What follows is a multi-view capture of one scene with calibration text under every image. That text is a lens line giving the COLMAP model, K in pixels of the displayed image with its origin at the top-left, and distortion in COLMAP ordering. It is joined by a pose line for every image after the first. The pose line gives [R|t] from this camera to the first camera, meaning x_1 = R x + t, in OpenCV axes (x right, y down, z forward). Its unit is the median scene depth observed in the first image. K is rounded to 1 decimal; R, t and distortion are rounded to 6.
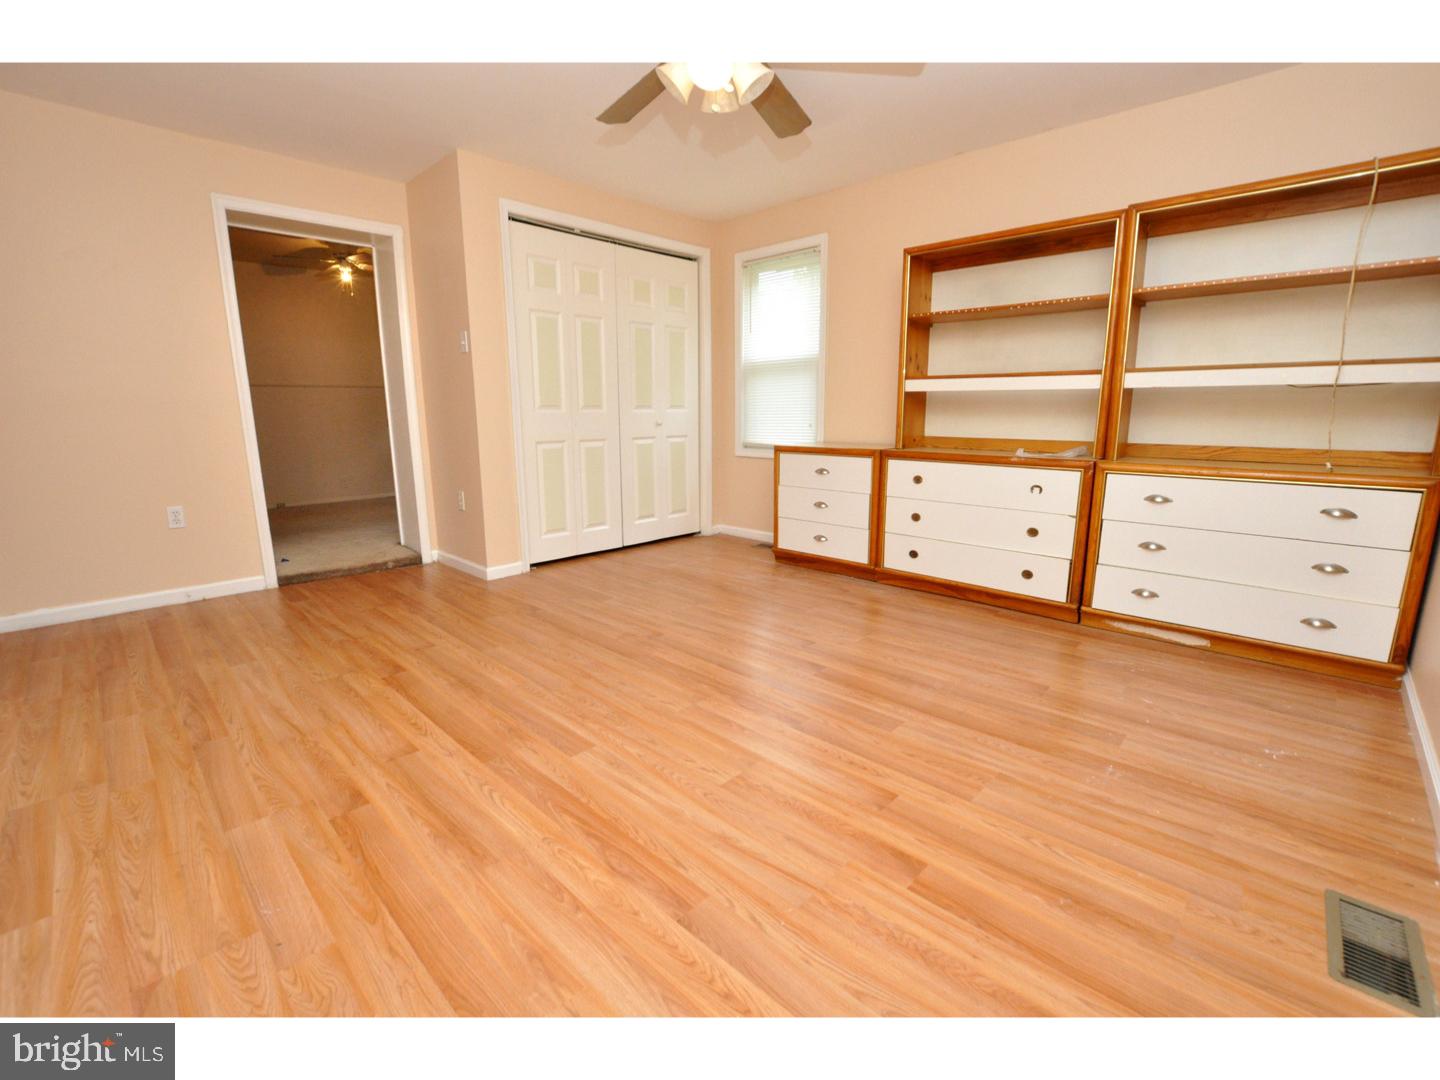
lens RADIAL K [[616.6, 0, 735.8], [0, 616.6, 545.0], [0, 0, 1]] dist [-0.015012, 0.002479]
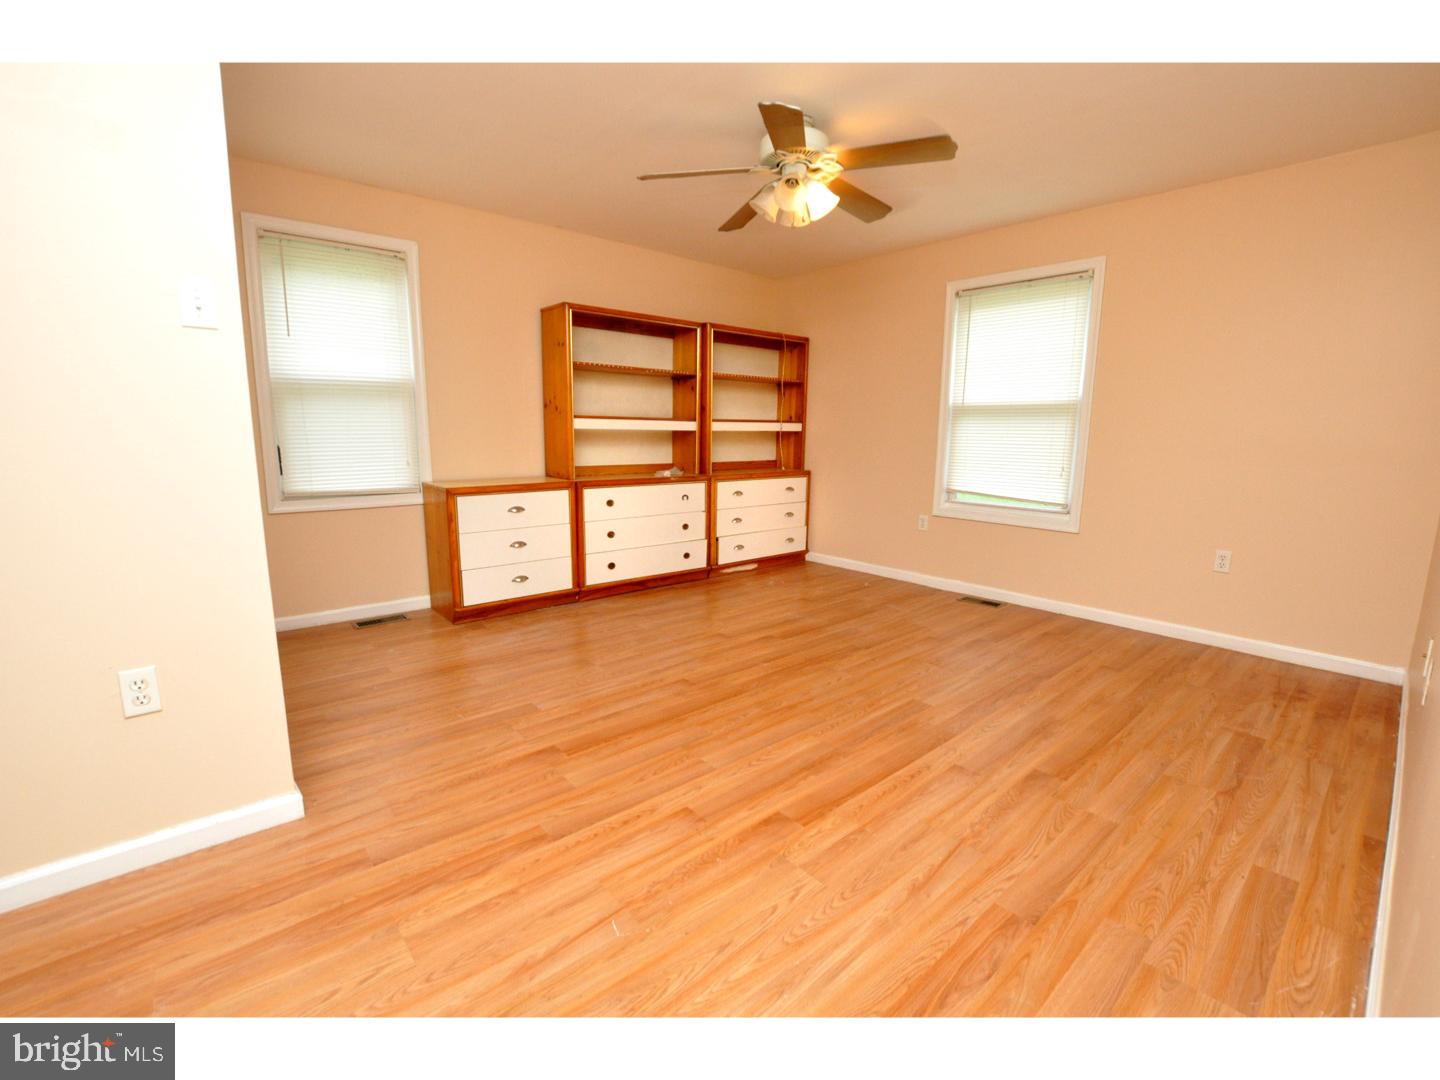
lens RADIAL K [[638.0, 0, 726.8], [0, 638.0, 532.1], [0, 0, 1]] dist [-0.026131, 0.002794]
pose [[0.086693, -0.142888, 0.985935, -1.136975], [0.198976, 0.972204, 0.123402, -0.199091], [-0.976162, 0.185479, 0.112715, 0.851233]]
